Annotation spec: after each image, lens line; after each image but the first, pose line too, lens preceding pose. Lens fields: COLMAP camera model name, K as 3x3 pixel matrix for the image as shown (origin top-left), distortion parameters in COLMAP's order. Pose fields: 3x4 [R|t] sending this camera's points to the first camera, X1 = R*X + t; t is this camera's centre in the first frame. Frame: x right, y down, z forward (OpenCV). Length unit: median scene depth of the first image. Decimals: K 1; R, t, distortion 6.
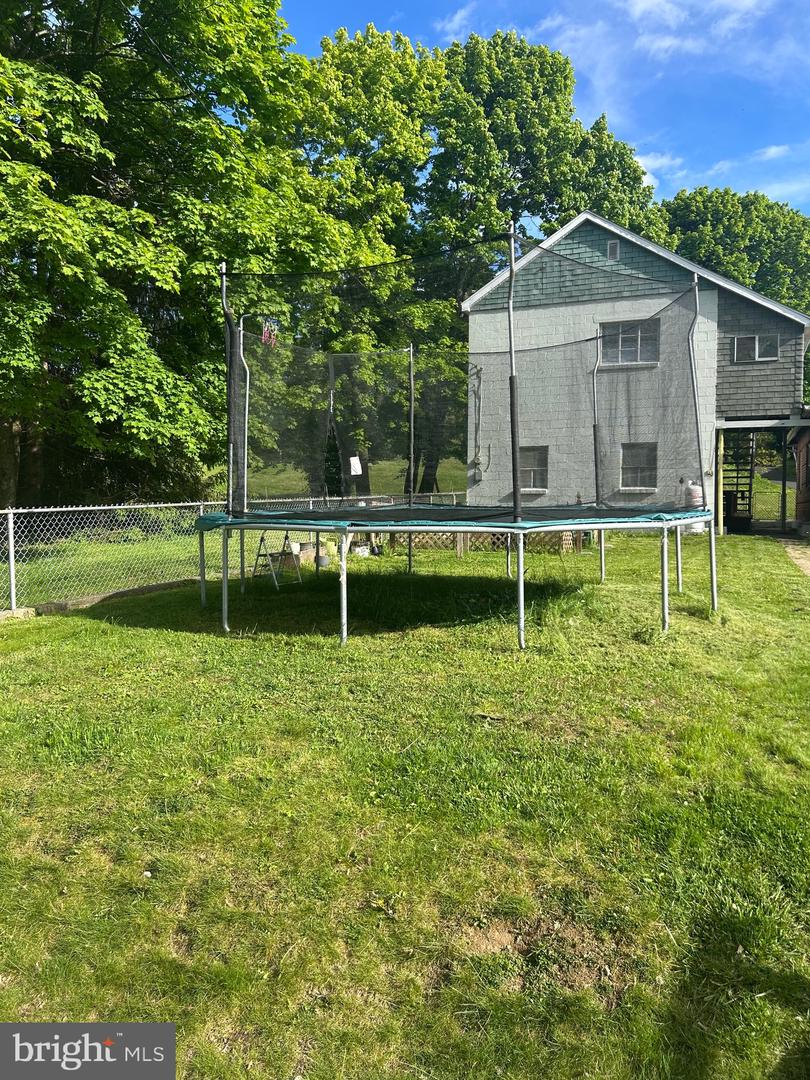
lens RADIAL K [[817.1, 0, 408.2], [0, 817.1, 539.5], [0, 0, 1]] dist [0.050454, -0.005418]
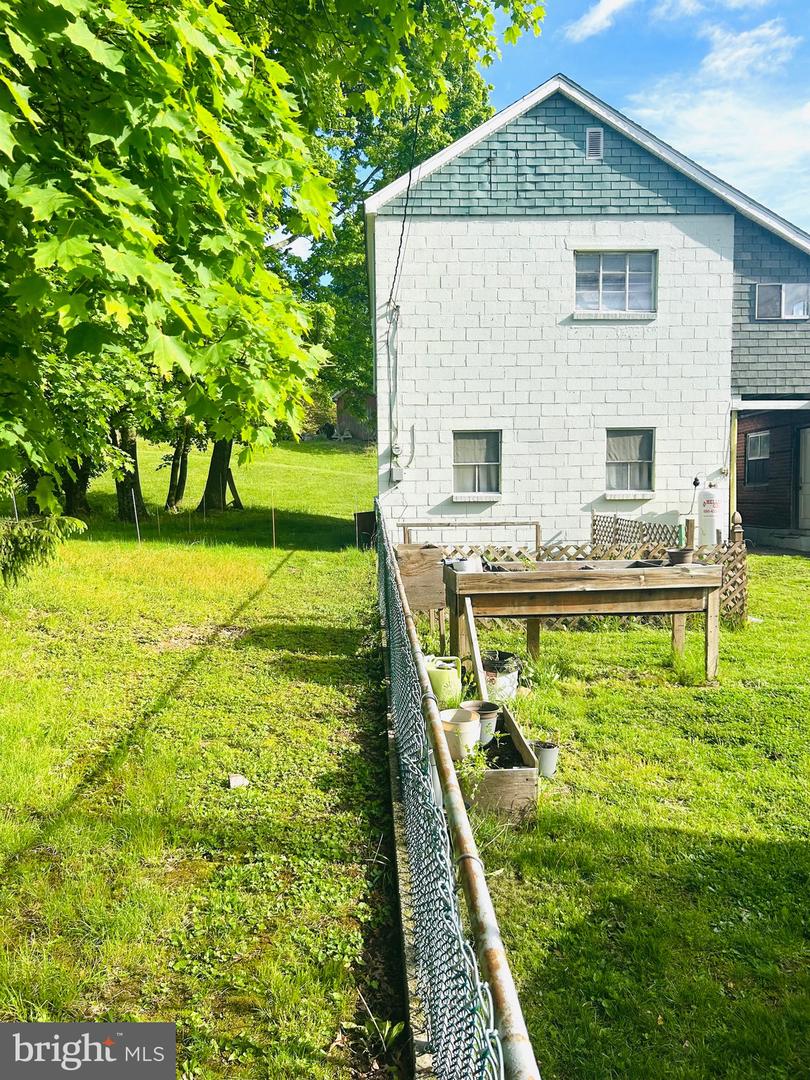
lens RADIAL K [[817.1, 0, 398.9], [0, 817.1, 535.6], [0, 0, 1]] dist [0.050454, -0.005418]
pose [[0.921920, -0.033166, 0.385958, -0.174911], [0.025557, 0.999365, 0.024830, -0.047708], [-0.386536, -0.013027, 0.922182, 0.427273]]
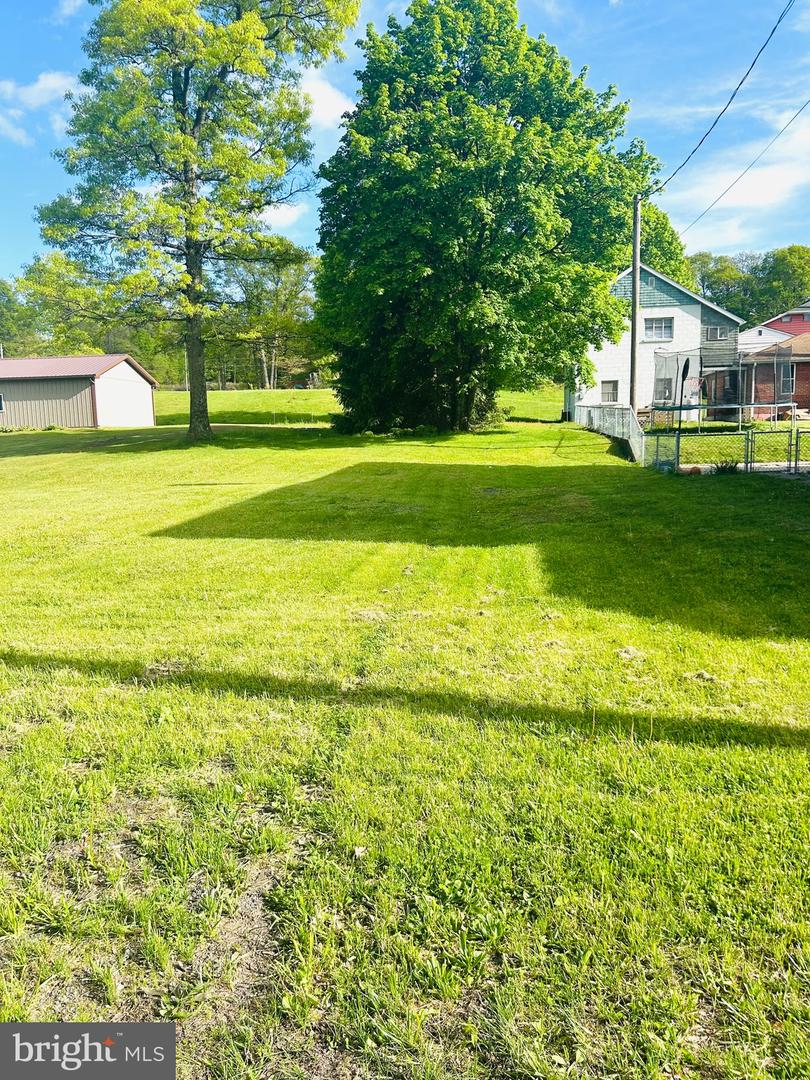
lens RADIAL K [[817.1, 0, 407.9], [0, 817.1, 541.0], [0, 0, 1]] dist [0.050454, -0.005418]
pose [[0.973755, -0.044108, 0.223286, -0.819679], [0.029562, 0.997242, 0.068071, 0.129191], [-0.225672, -0.059684, 0.972373, -0.882092]]
